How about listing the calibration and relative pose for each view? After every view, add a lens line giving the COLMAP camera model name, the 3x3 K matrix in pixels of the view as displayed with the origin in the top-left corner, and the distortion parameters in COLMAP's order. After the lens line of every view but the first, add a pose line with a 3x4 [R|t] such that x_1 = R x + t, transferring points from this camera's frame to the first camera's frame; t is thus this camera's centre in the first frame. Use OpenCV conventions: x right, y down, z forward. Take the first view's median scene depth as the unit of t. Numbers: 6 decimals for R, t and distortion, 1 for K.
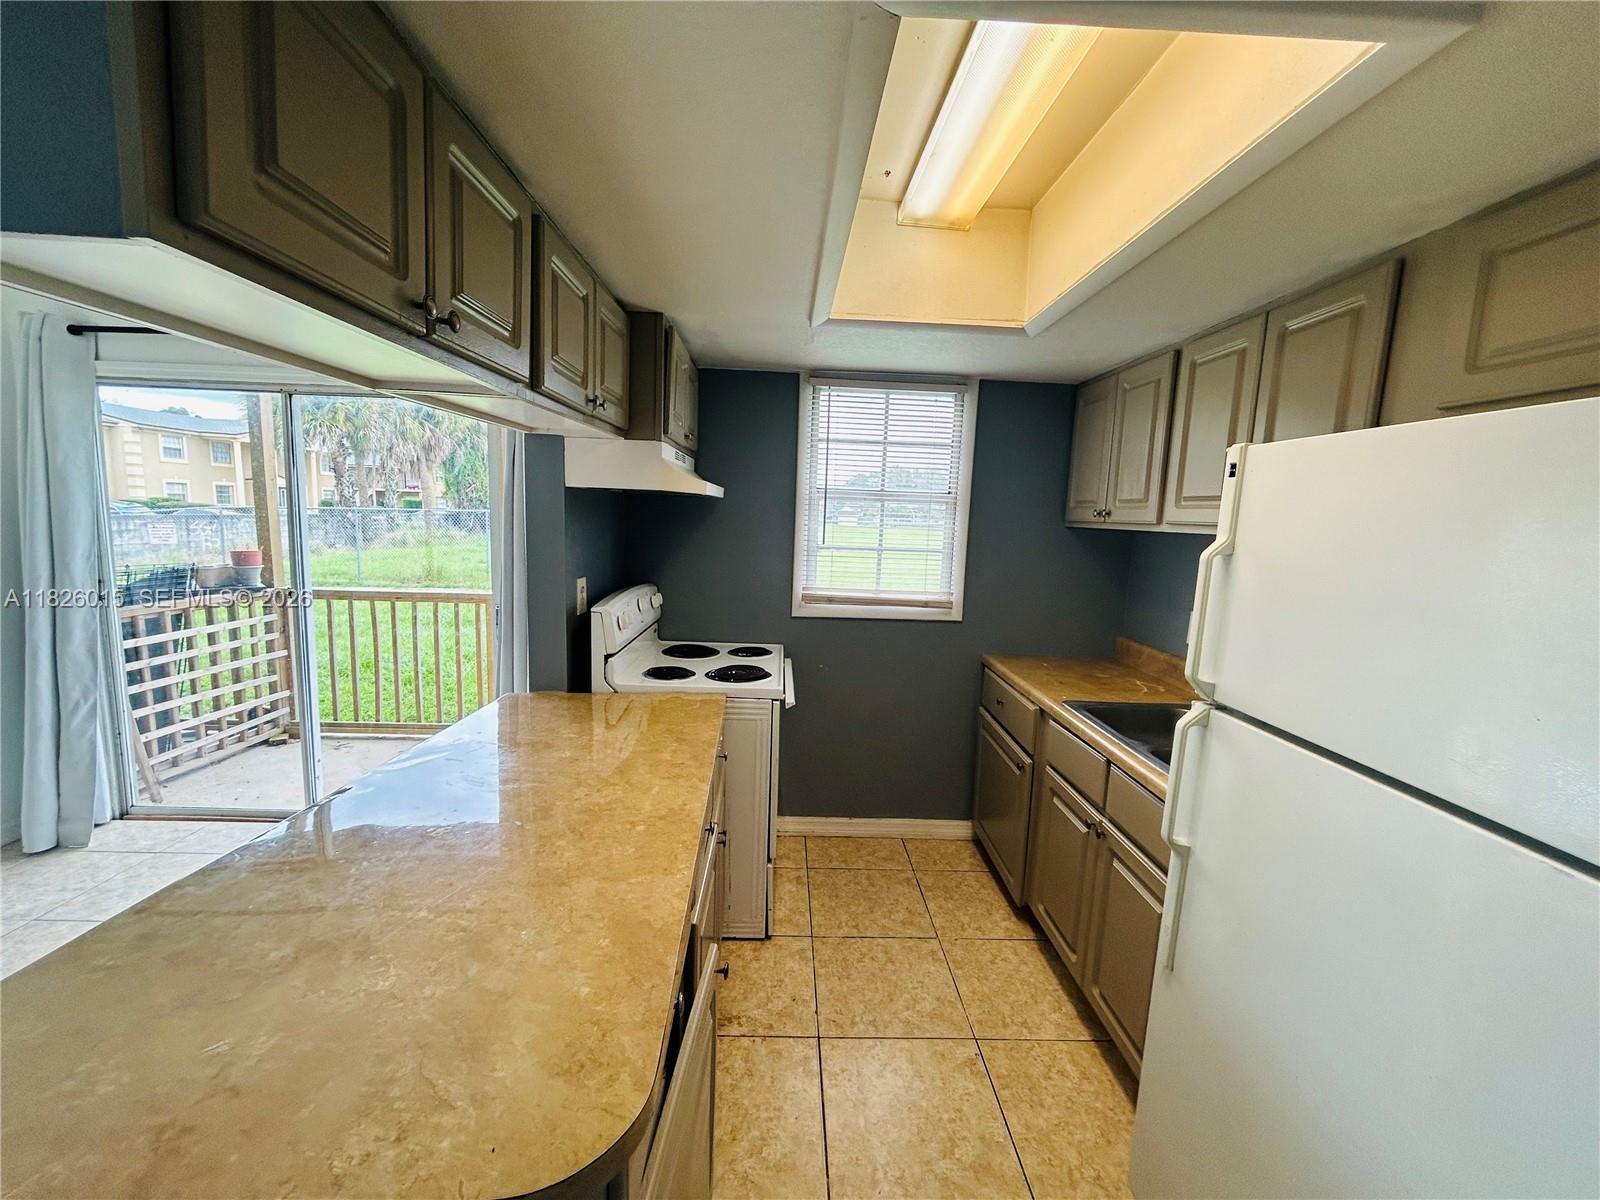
lens RADIAL K [[647.1, 0, 800.0], [0, 647.1, 600.0], [0, 0, 1]] dist [-0.001131, 0.011573]
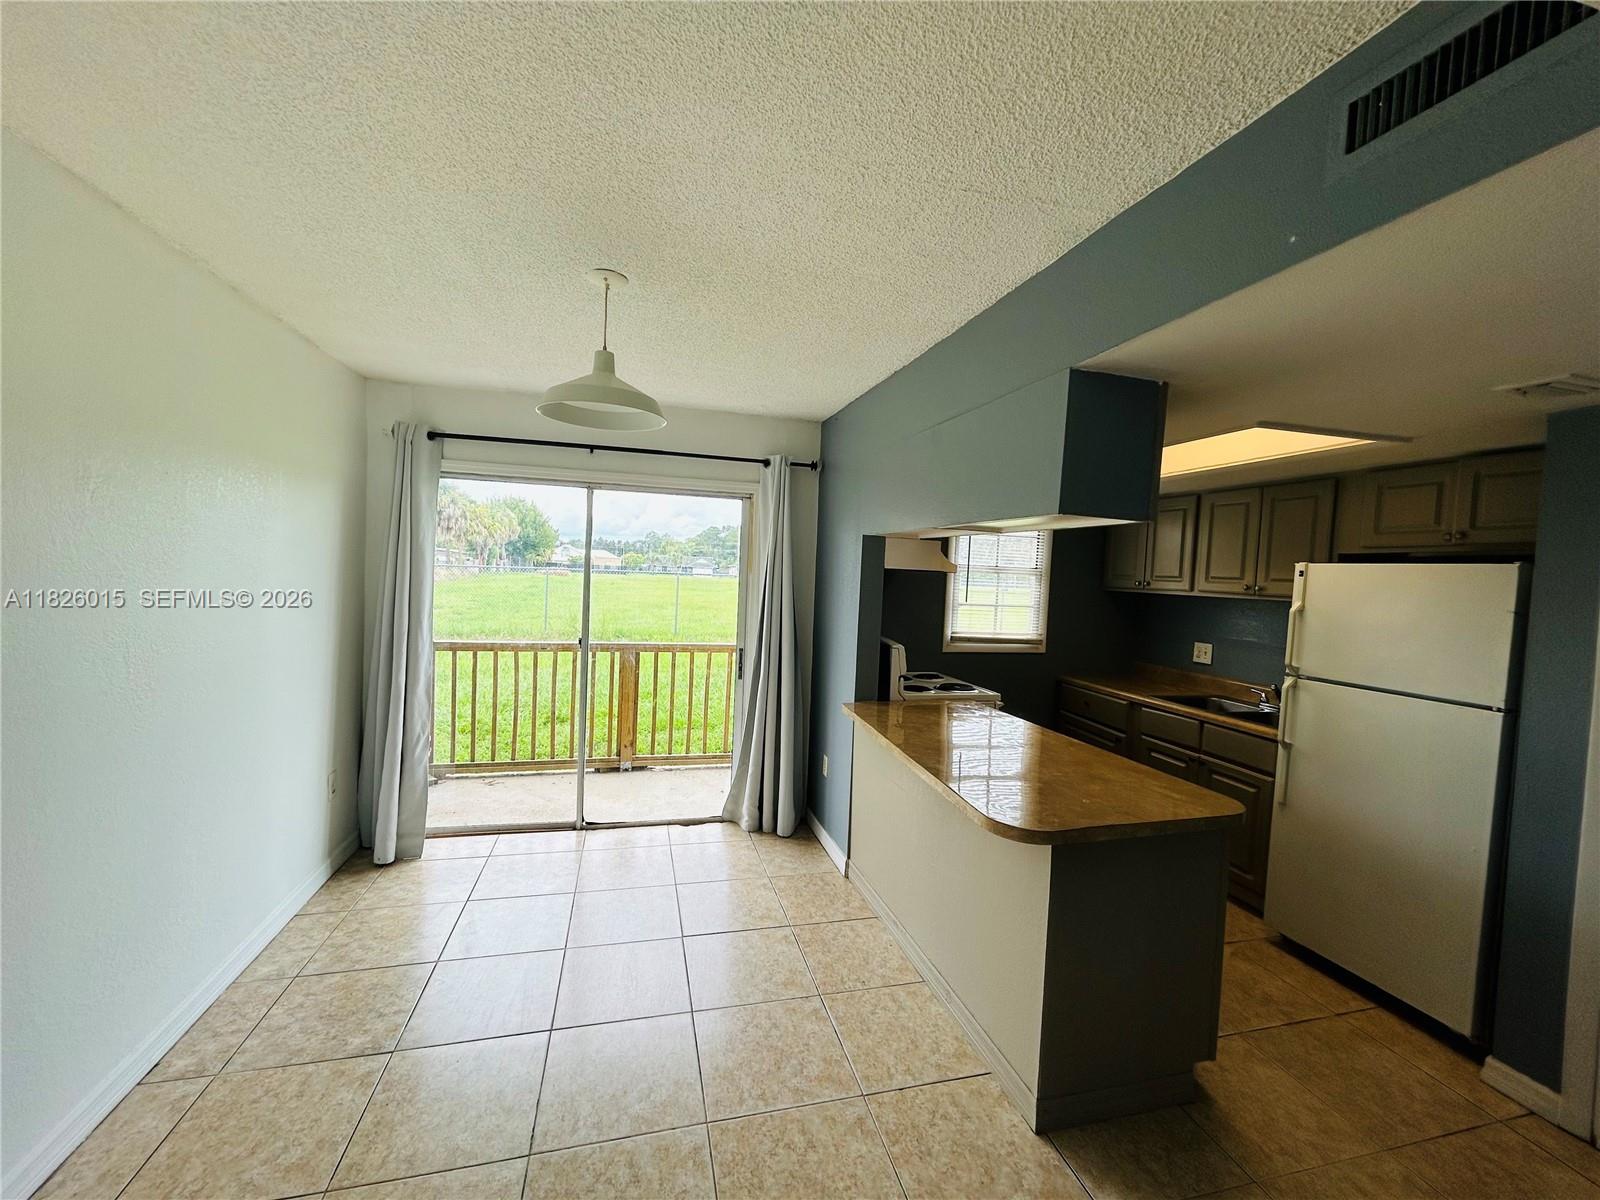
lens RADIAL K [[665.6, 0, 800.0], [0, 665.6, 600.0], [0, 0, 1]] dist [0.041203, -0.000143]
pose [[0.970869, -0.001342, 0.239607, -0.682378], [0.020388, 0.996821, -0.077025, 0.018948], [-0.238742, 0.079666, 0.967810, -0.380465]]
